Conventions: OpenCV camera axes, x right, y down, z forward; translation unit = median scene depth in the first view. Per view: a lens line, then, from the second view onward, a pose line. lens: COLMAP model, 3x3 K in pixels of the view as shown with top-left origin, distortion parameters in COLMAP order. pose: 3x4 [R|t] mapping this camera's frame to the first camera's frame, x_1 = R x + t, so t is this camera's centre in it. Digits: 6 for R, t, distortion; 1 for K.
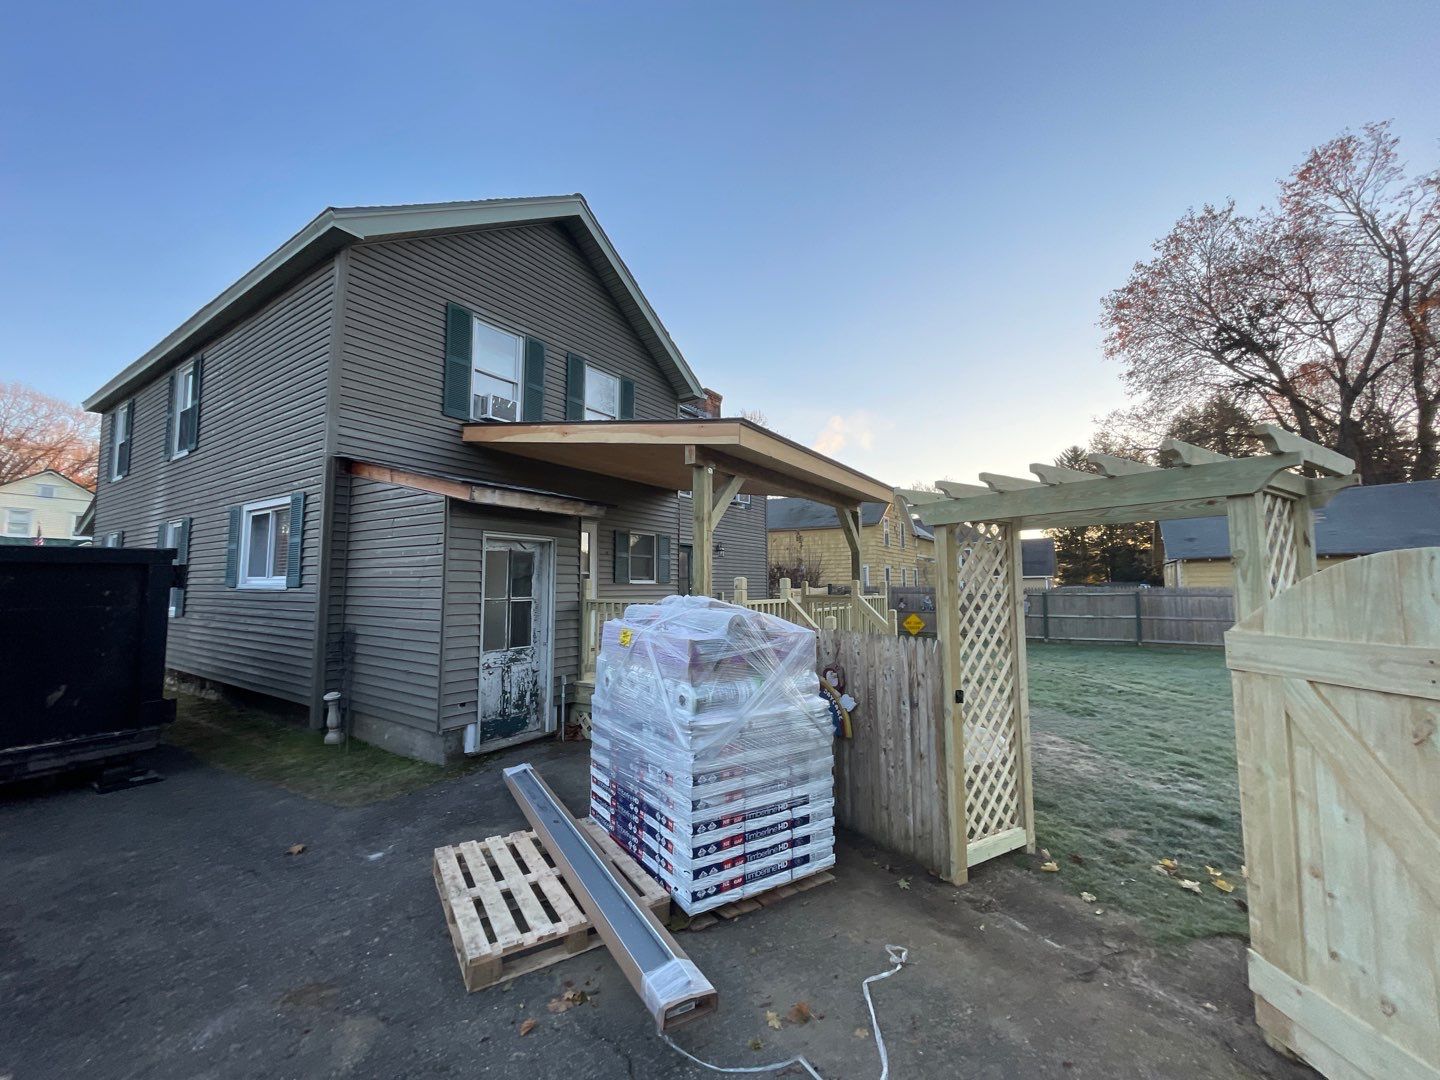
lens RADIAL K [[573.0, 0, 715.9], [0, 573.0, 535.4], [0, 0, 1]] dist [0.003212, -0.004465]
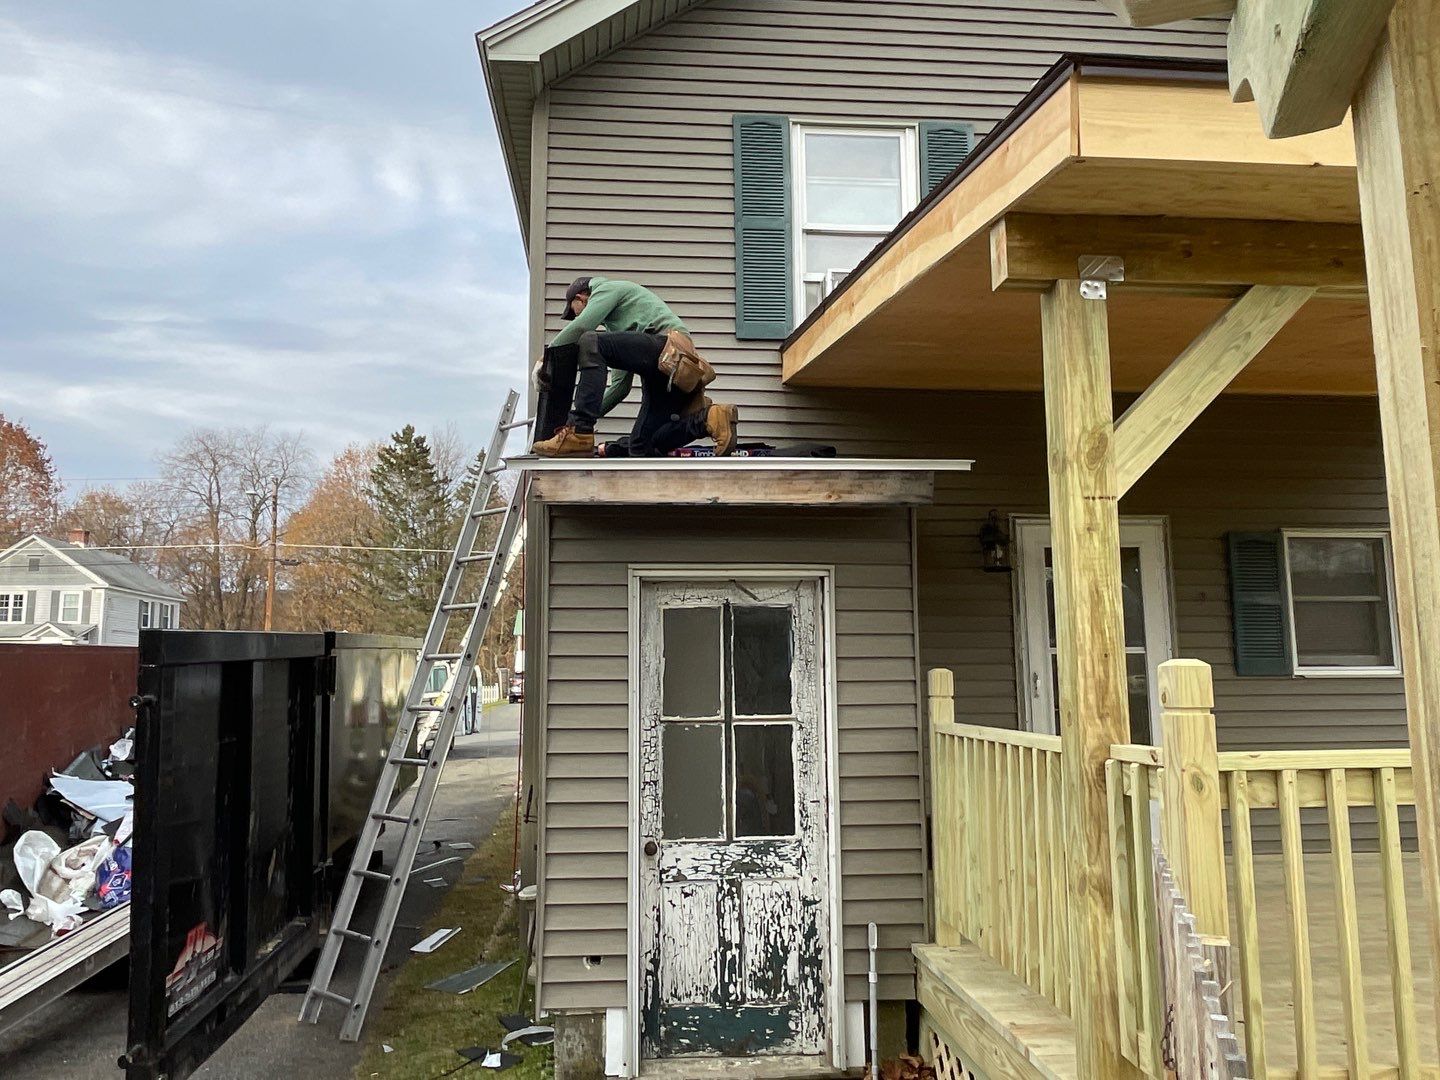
lens RADIAL K [[1074.8, 0, 710.7], [0, 1074.8, 539.2], [0, 0, 1]] dist [0.060719, -0.067135]
pose [[0.628647, -0.103388, -0.770788, 0.256654], [0.074246, 0.994575, -0.072852, 0.034135], [0.774139, -0.011430, 0.632913, 0.471231]]
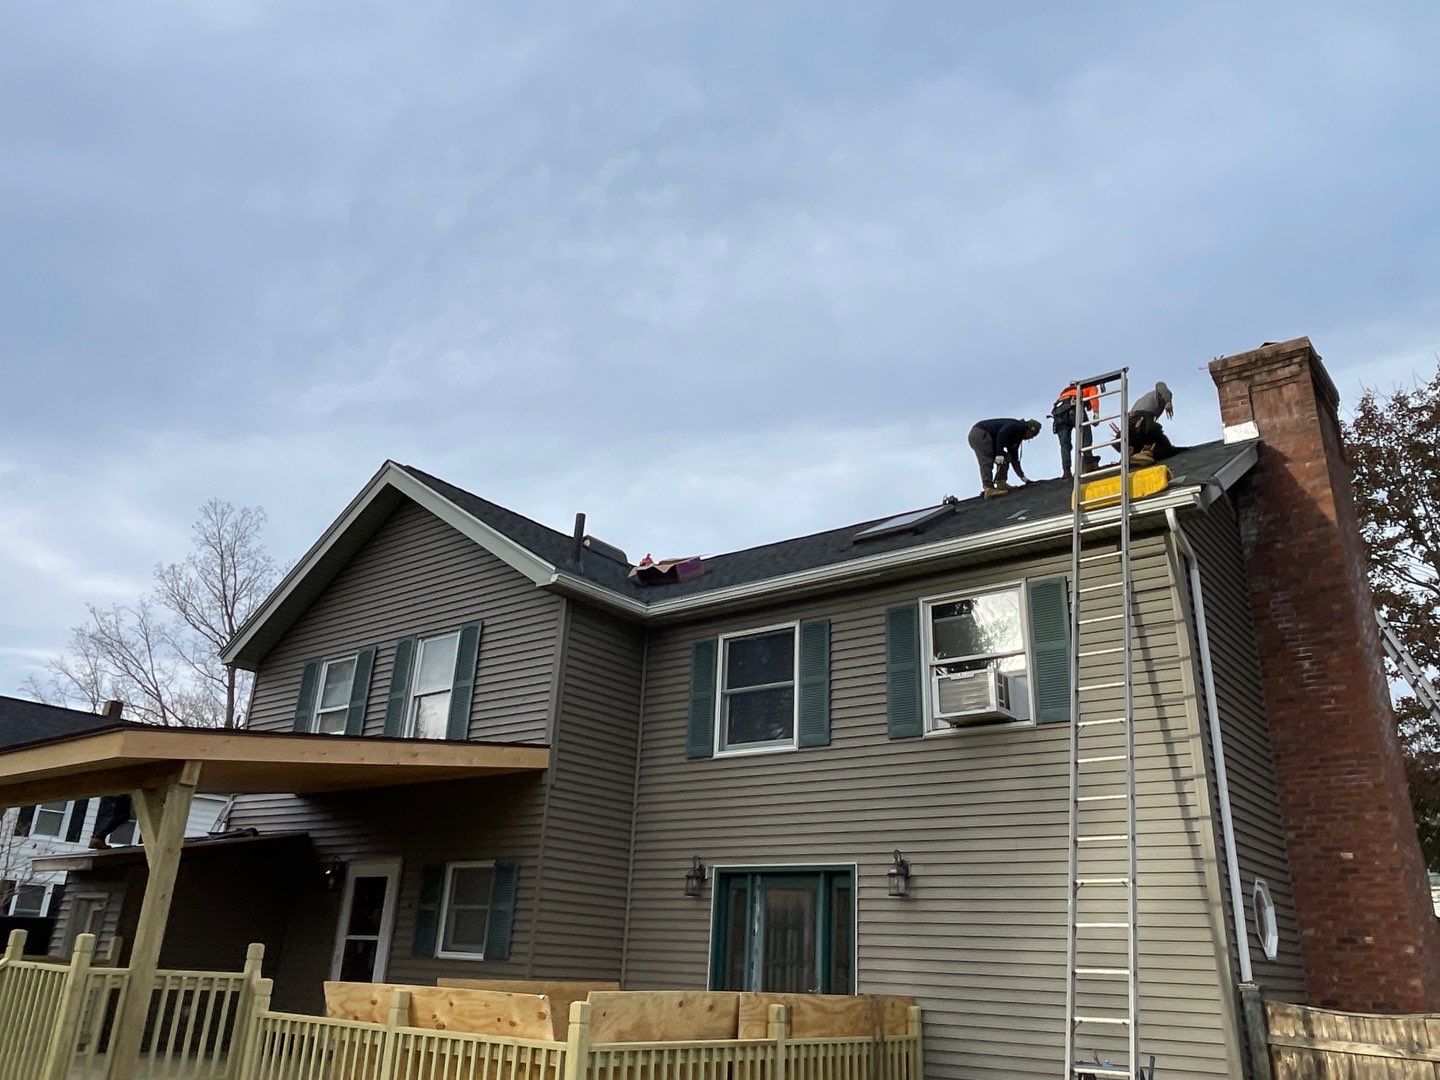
lens RADIAL K [[1075.8, 0, 709.6], [0, 1075.8, 533.2], [0, 0, 1]] dist [0.027780, -0.051494]
pose [[-0.084854, -0.374402, -0.923376, 1.686027], [0.043238, 0.924462, -0.378816, 0.188917], [0.995455, -0.072069, -0.062256, 2.293404]]
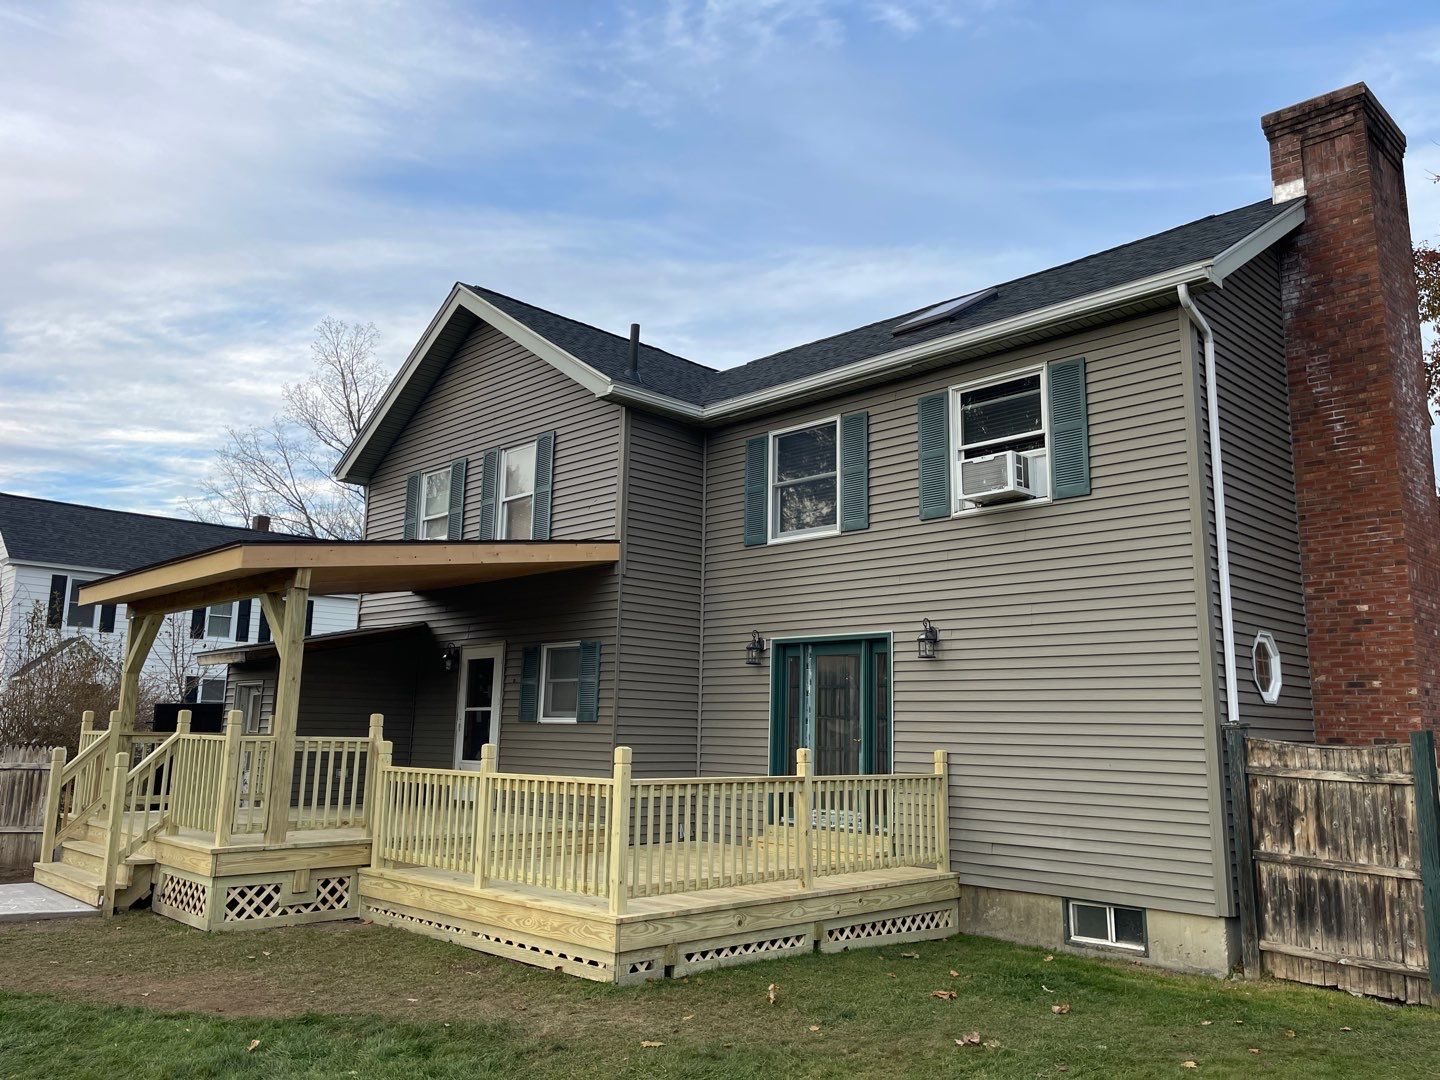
lens RADIAL K [[1074.8, 0, 710.7], [0, 1074.8, 539.2], [0, 0, 1]] dist [0.060719, -0.067135]
pose [[-0.205898, -0.174300, -0.962926, 1.809268], [0.068078, 0.979074, -0.191779, 0.217408], [0.976203, -0.105041, -0.189723, 2.440292]]
